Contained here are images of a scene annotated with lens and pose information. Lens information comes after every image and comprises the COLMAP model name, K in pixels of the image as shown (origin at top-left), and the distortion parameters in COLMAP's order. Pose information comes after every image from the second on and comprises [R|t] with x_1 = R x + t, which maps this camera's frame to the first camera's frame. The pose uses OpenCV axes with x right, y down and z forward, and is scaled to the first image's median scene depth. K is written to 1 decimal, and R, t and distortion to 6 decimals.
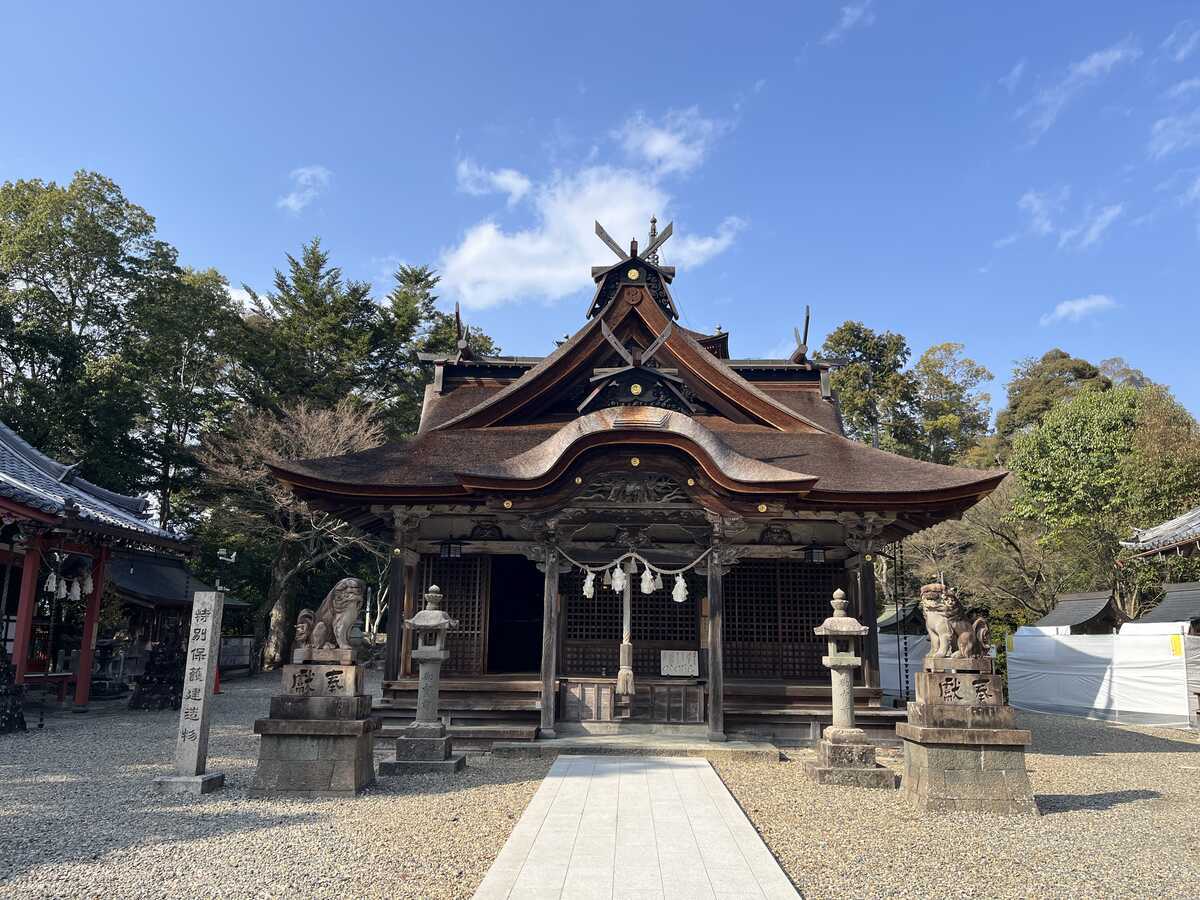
lens RADIAL K [[908.6, 0, 600.0], [0, 908.6, 450.0], [0, 0, 1]] dist [0.034622, -0.006071]
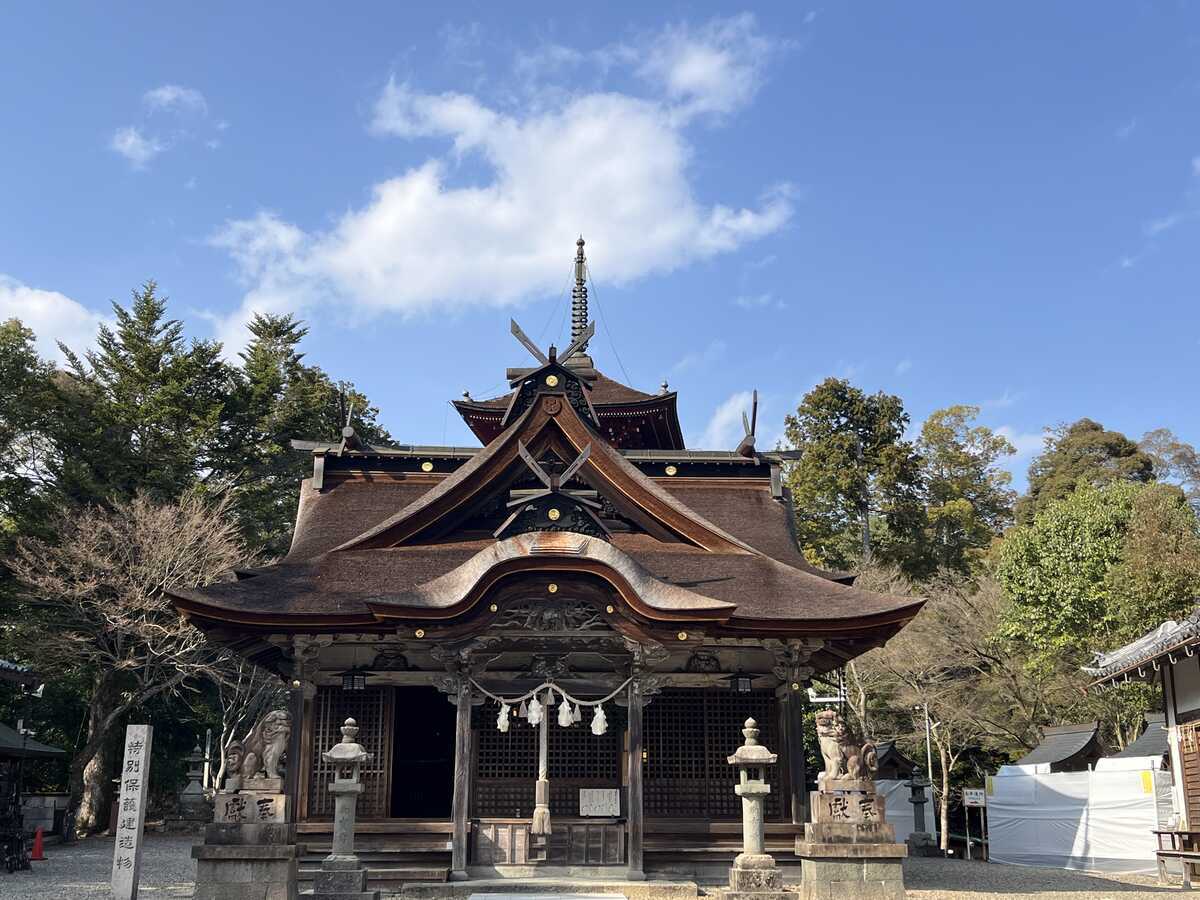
lens RADIAL K [[1364.7, 0, 600.0], [0, 1364.7, 450.0], [0, 0, 1]] dist [0.086280, -0.210638]
pose [[0.997570, 0.005430, 0.069459, -0.011537], [-0.001723, 0.998575, -0.053330, -0.050624], [-0.069650, 0.053081, 0.996158, -0.413853]]
